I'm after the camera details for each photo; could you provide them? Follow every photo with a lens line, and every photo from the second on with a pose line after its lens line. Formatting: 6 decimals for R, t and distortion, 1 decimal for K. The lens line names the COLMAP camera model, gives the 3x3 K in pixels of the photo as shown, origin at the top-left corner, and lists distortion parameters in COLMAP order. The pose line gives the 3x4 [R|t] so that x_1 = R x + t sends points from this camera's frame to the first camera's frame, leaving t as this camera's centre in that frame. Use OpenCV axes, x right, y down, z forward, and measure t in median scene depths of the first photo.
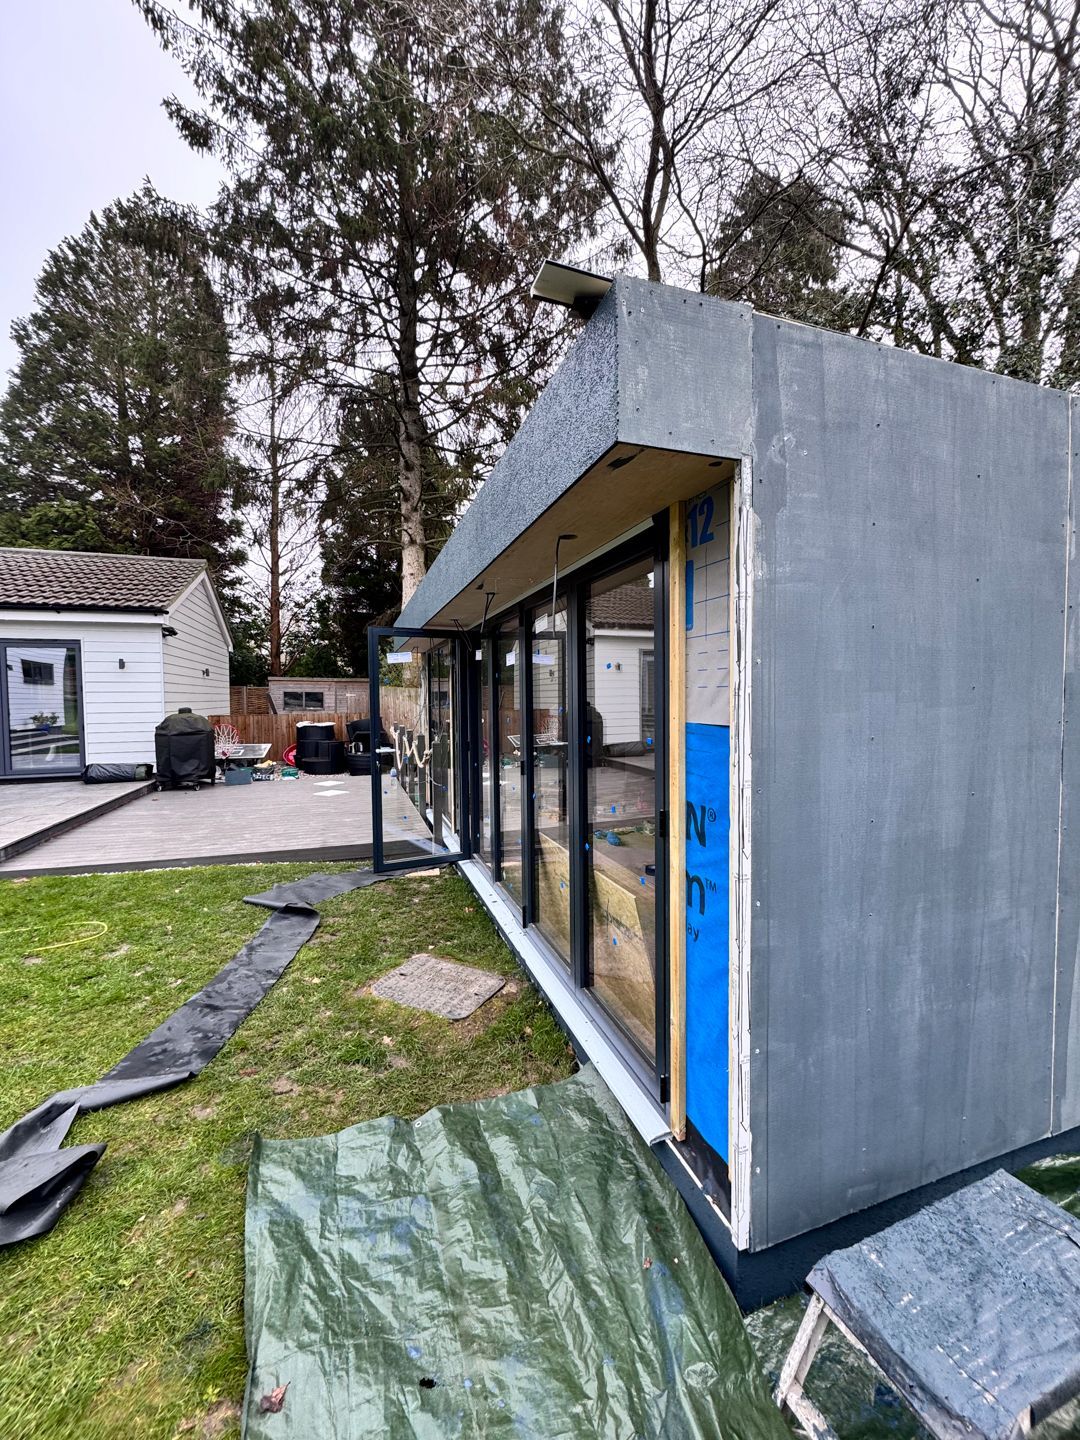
lens RADIAL K [[569.3, 0, 535.5], [0, 569.3, 715.3], [0, 0, 1]] dist [-0.033965, 0.008463]
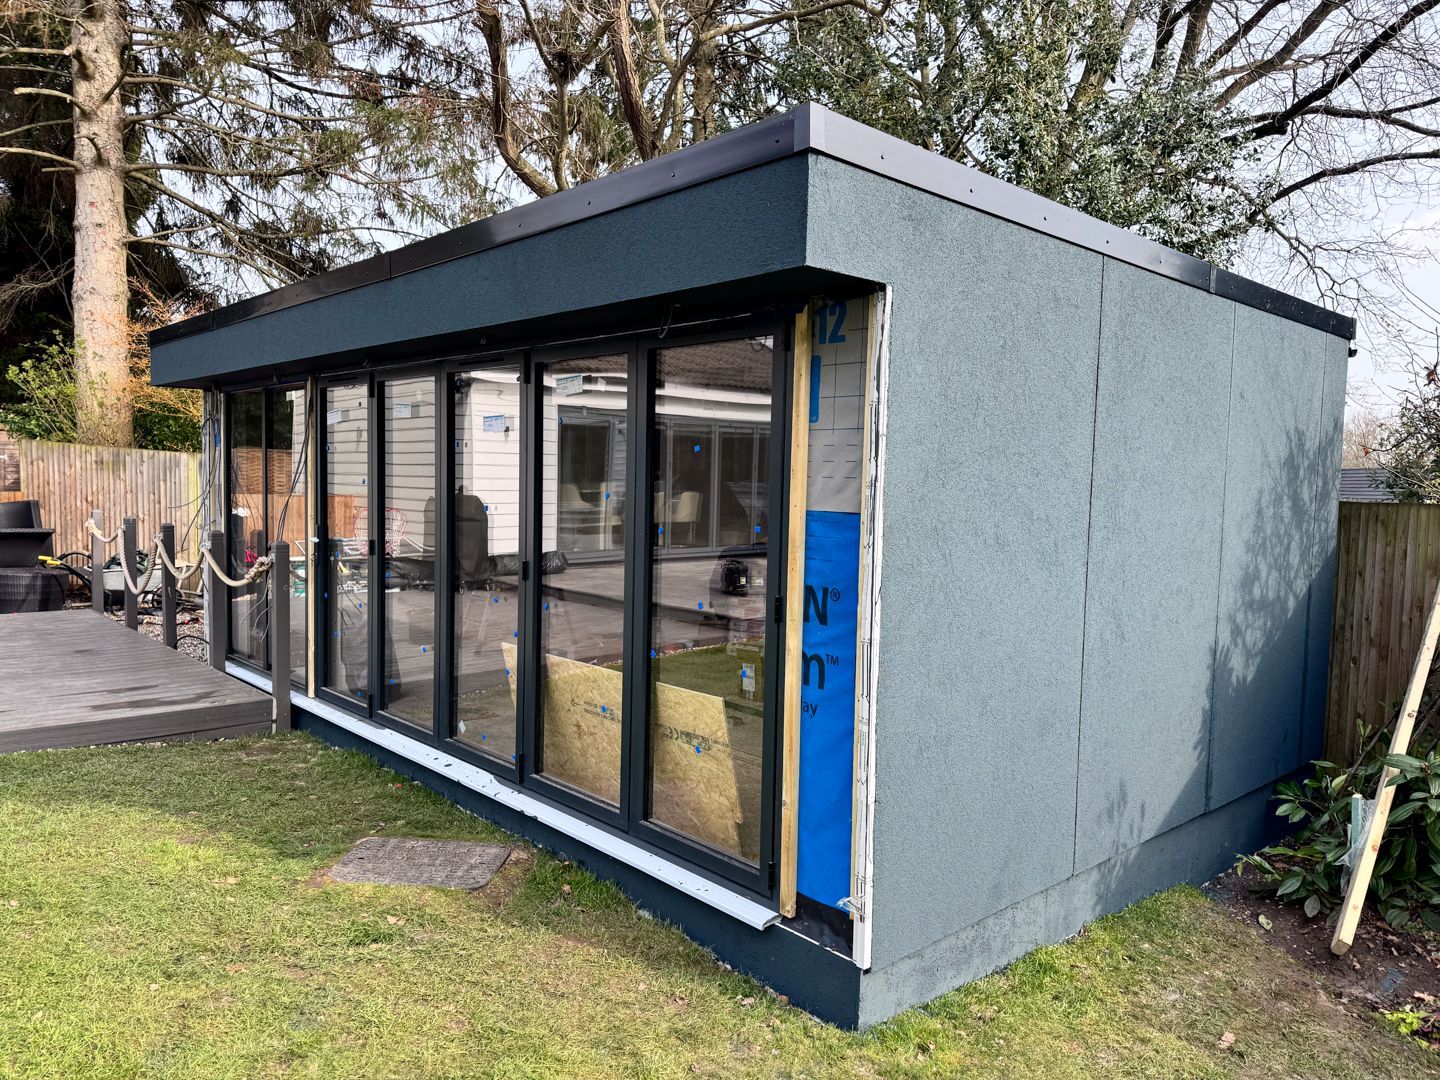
lens RADIAL K [[1010.3, 0, 724.5], [0, 1010.3, 548.0], [0, 0, 1]] dist [-0.000136, -0.003197]
pose [[0.910559, 0.003213, 0.413367, -0.642281], [-0.018576, 0.999278, 0.033152, 0.023811], [-0.412962, -0.037866, 0.909961, -0.634097]]
